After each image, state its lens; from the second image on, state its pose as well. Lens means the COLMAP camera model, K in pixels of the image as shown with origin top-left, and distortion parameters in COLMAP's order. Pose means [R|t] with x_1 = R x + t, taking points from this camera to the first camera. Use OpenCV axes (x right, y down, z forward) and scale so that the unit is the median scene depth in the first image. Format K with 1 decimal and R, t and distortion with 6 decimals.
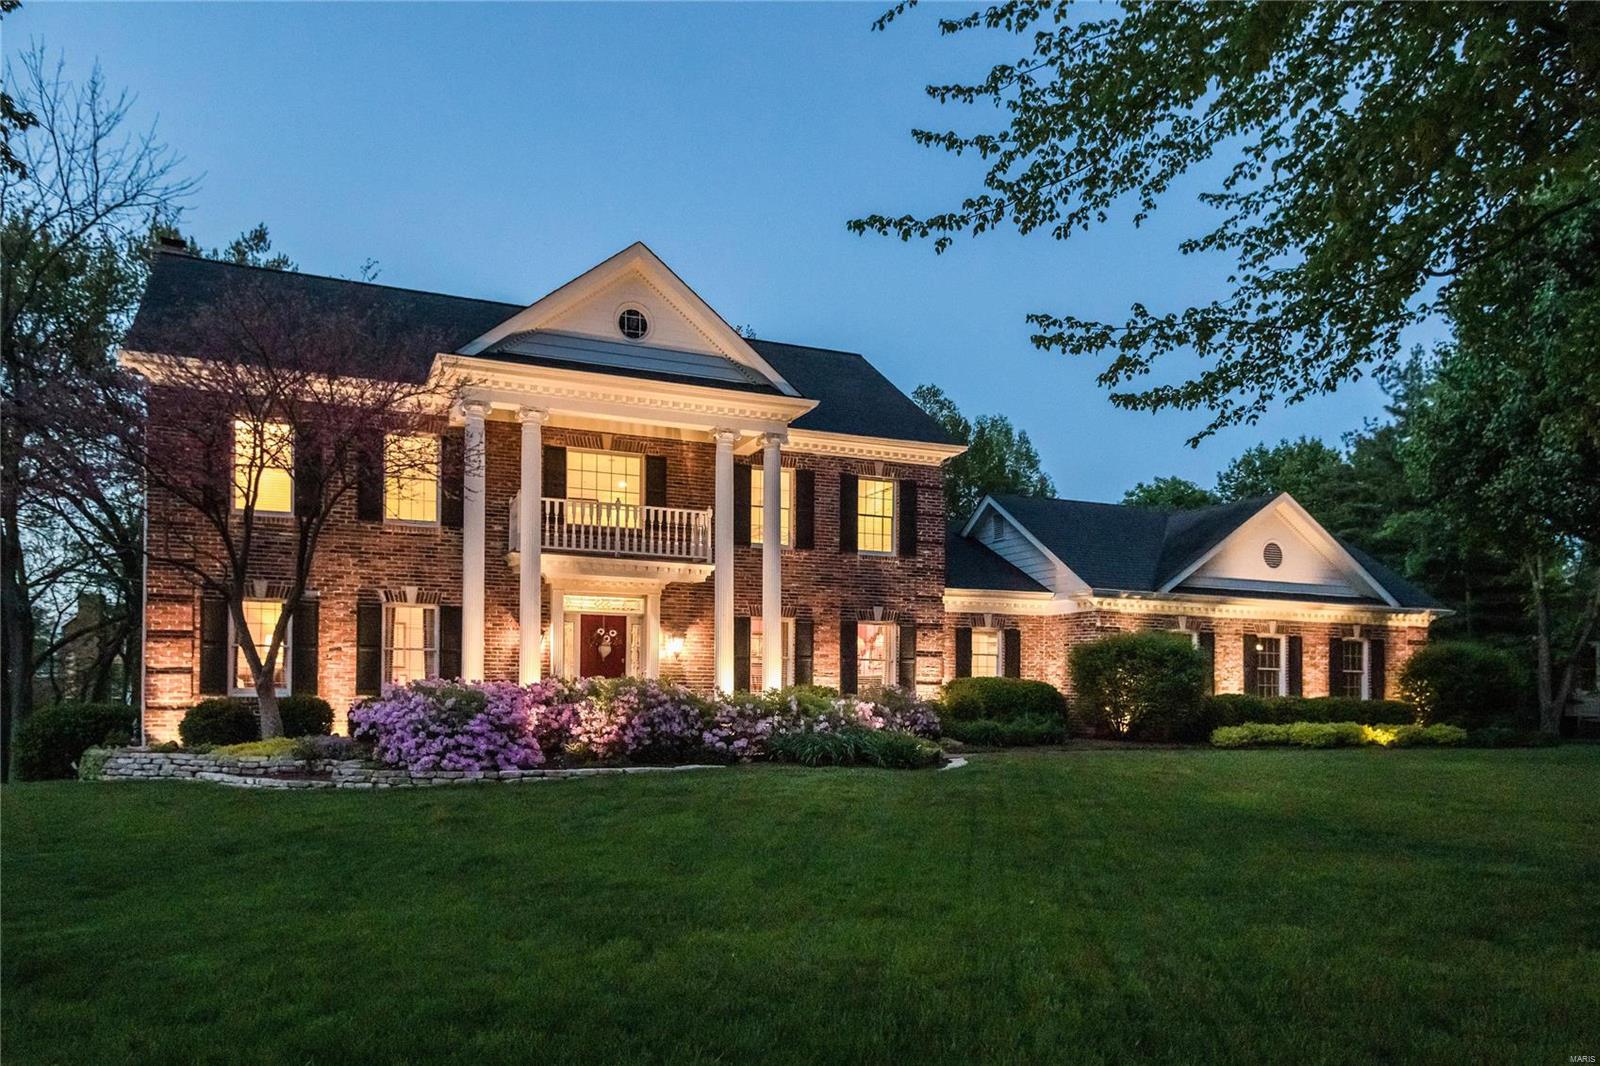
lens RADIAL K [[1095.7, 0, 854.3], [0, 1095.7, 678.5], [0, 0, 1]] dist [0.006974, 0.001711]
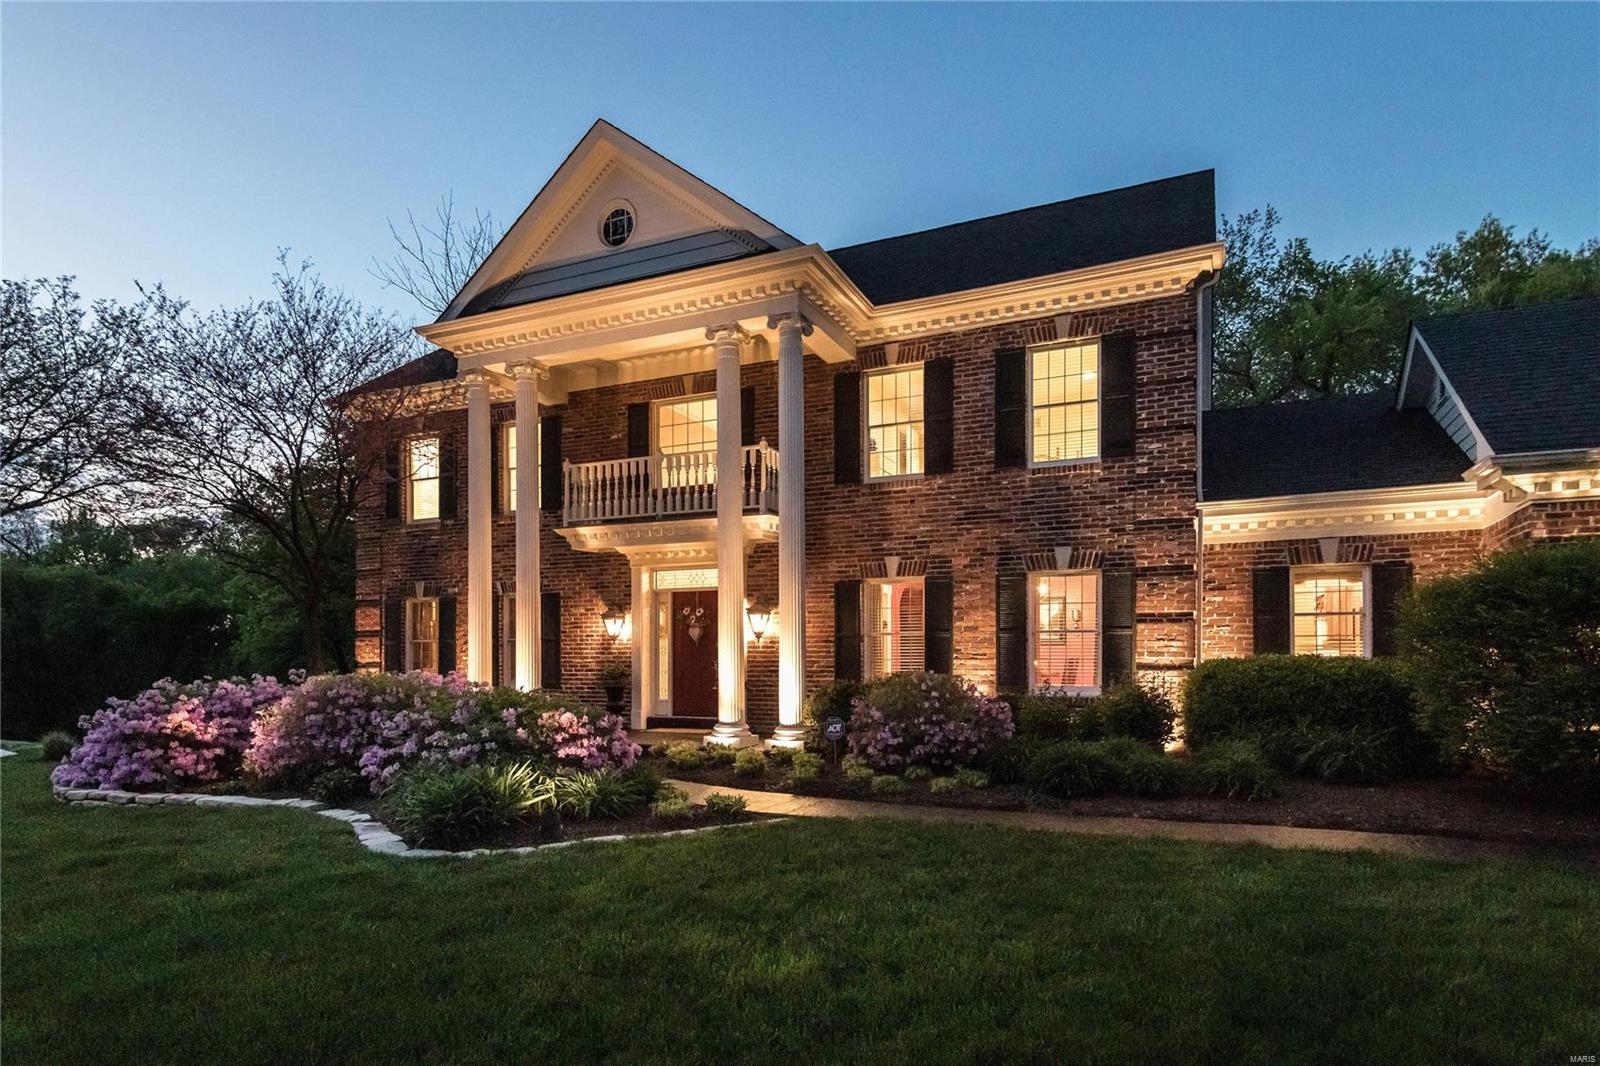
lens RADIAL K [[951.0, 0, 801.5], [0, 951.0, 647.7], [0, 0, 1]] dist [0.024178, -0.006035]
pose [[0.644628, -0.023226, -0.764143, 0.370977], [0.016883, 0.999727, -0.016143, -0.001933], [0.764310, -0.002495, 0.644844, 0.582776]]
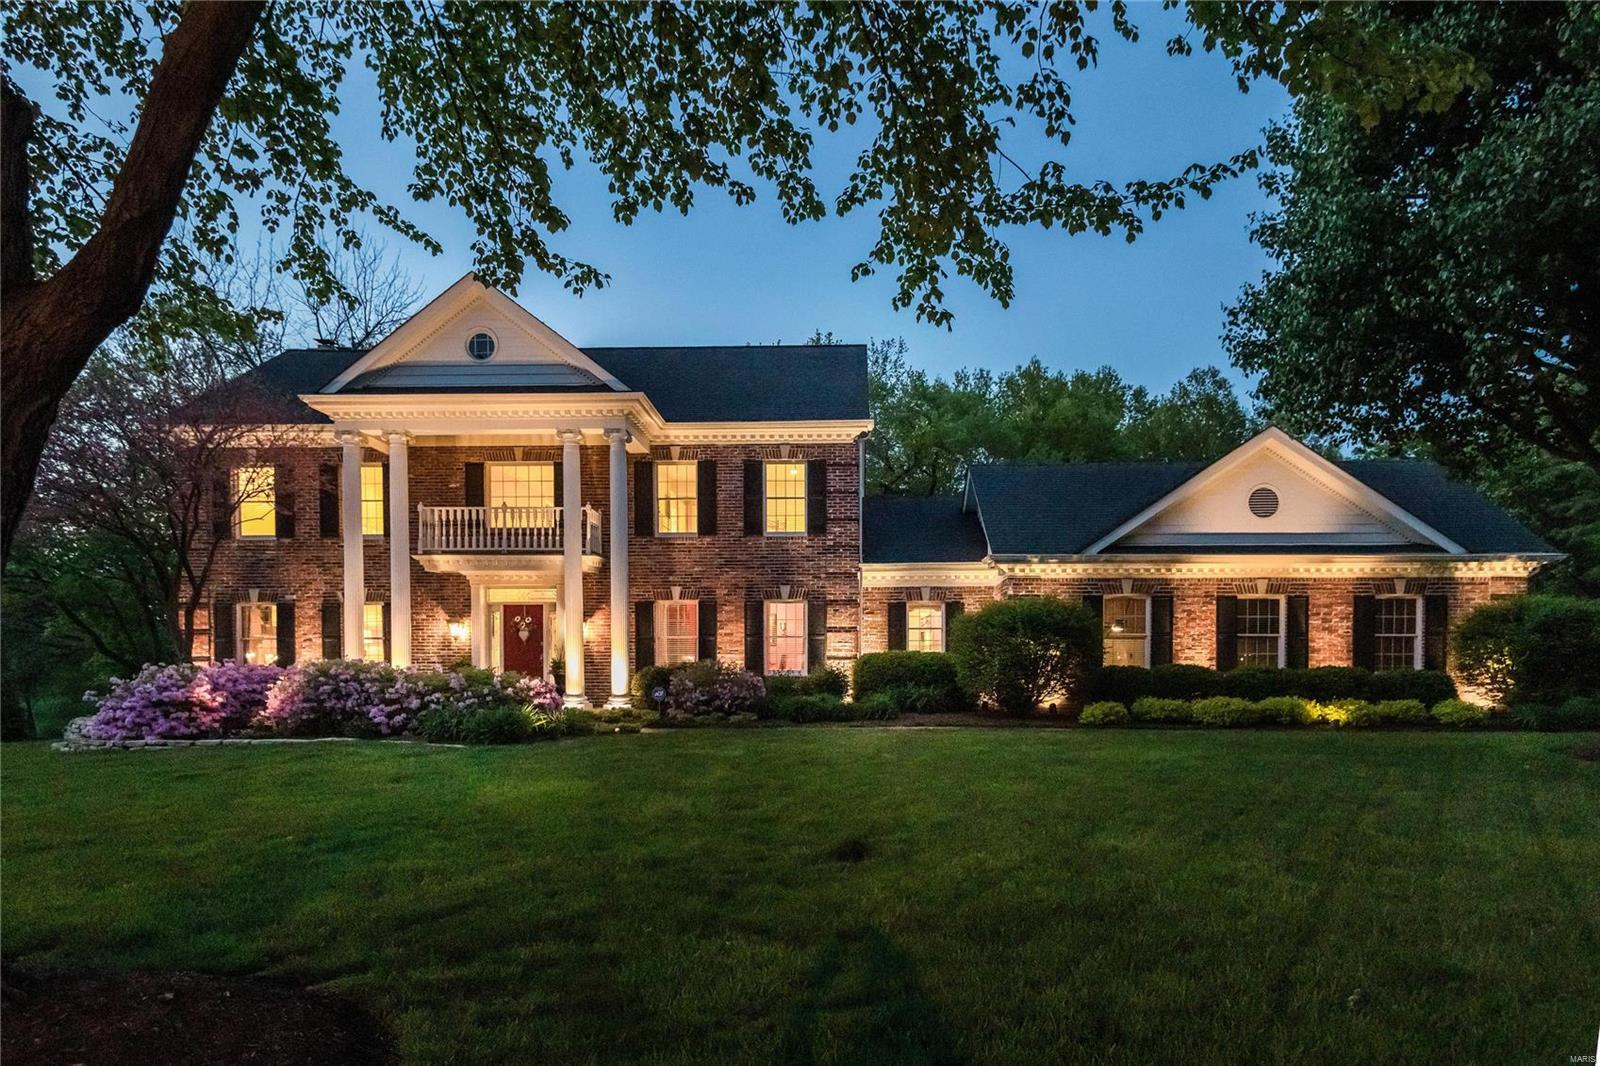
lens RADIAL K [[951.0, 0, 887.5], [0, 951.0, 673.4], [0, 0, 1]] dist [0.024178, -0.006035]
pose [[0.907084, -0.010259, -0.420825, 0.530884], [0.017500, 0.999758, 0.013350, 0.007569], [0.420586, -0.019474, 0.907044, 0.244168]]
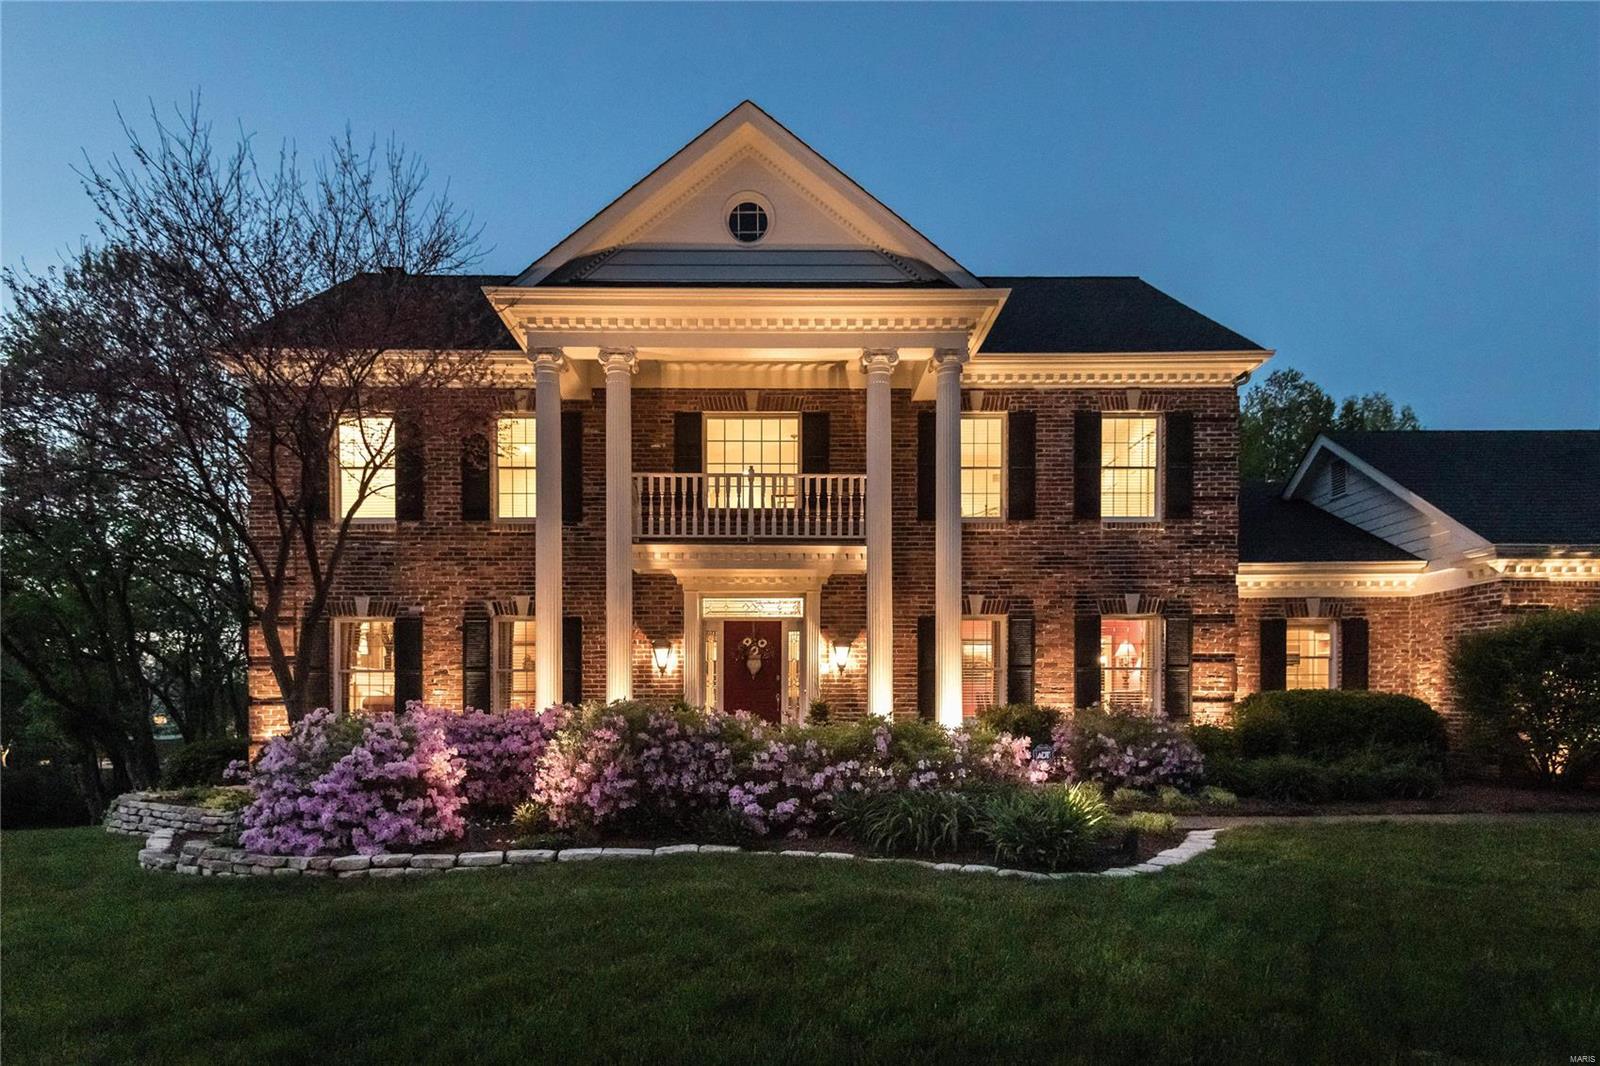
lens RADIAL K [[951.0, 0, 822.5], [0, 951.0, 725.7], [0, 0, 1]] dist [0.024178, -0.006035]
pose [[0.919697, -0.006042, -0.392583, 0.086761], [0.017642, 0.999508, 0.025947, 0.000720], [0.392233, -0.030789, 0.919350, 0.375470]]
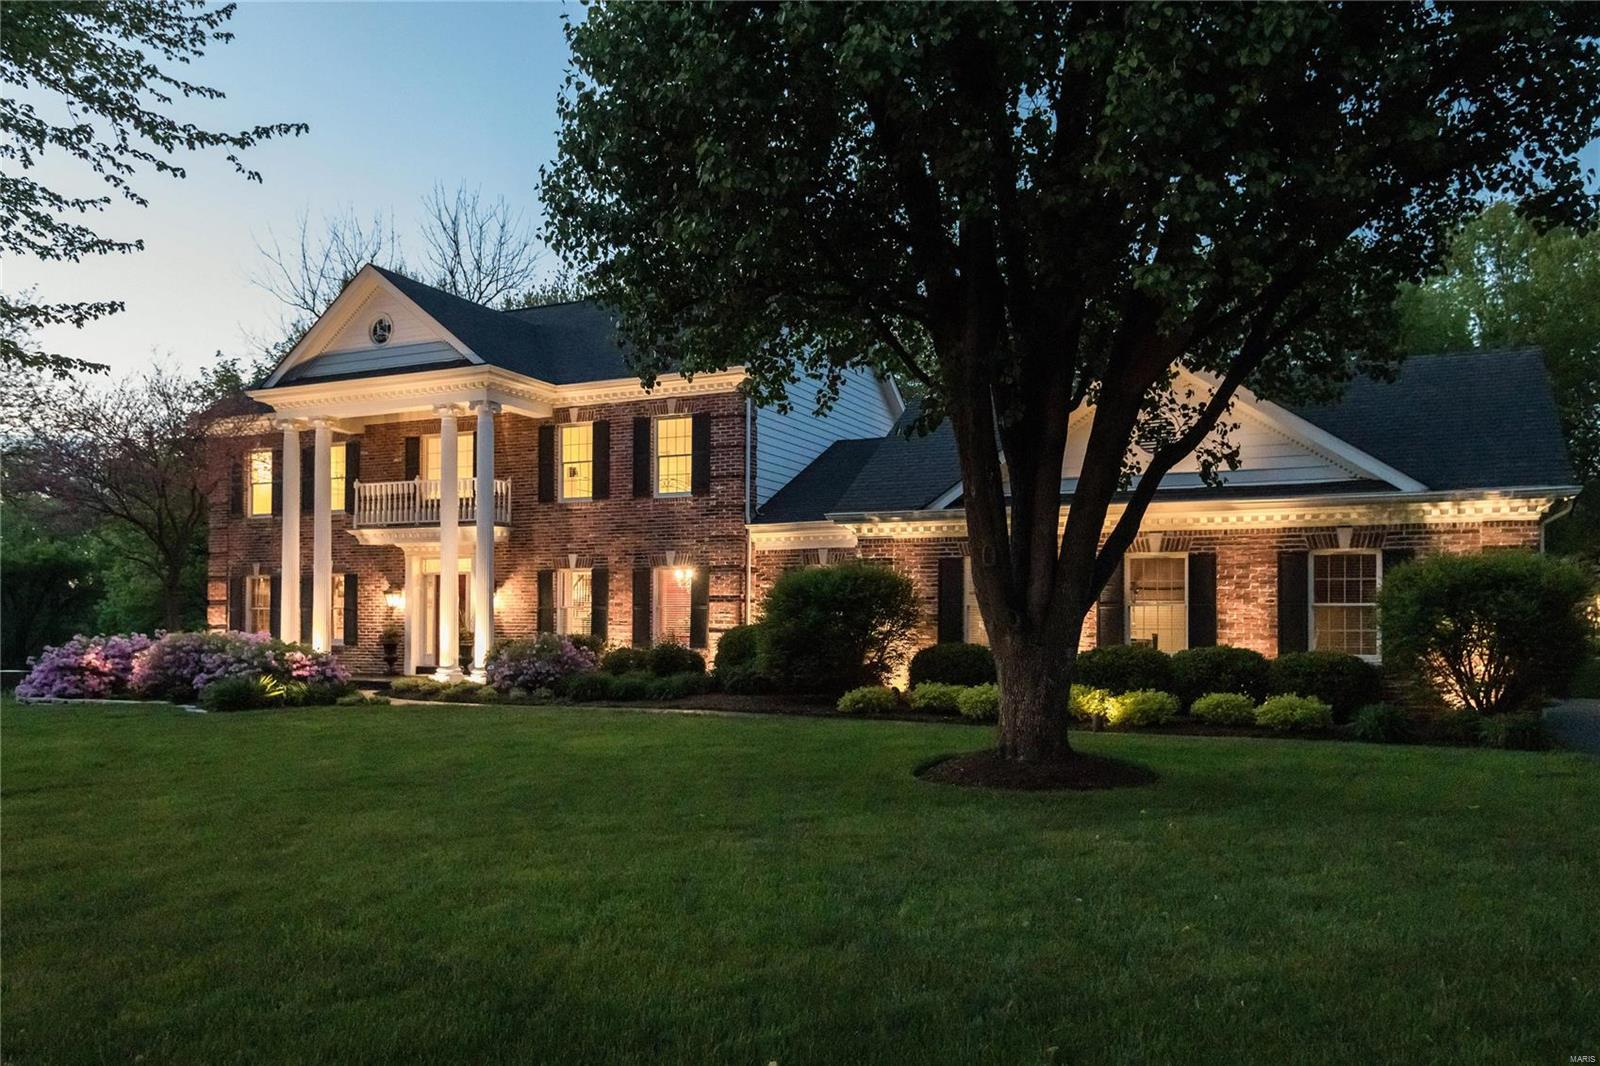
lens RADIAL K [[1256.9, 0, 861.9], [0, 1256.9, 604.0], [0, 0, 1]] dist [0.043438, -0.065057]
pose [[0.654912, -0.022190, -0.755379, 1.043222], [0.013651, 0.999753, -0.017534, 0.002242], [0.755582, 0.001172, 0.655054, 0.446230]]
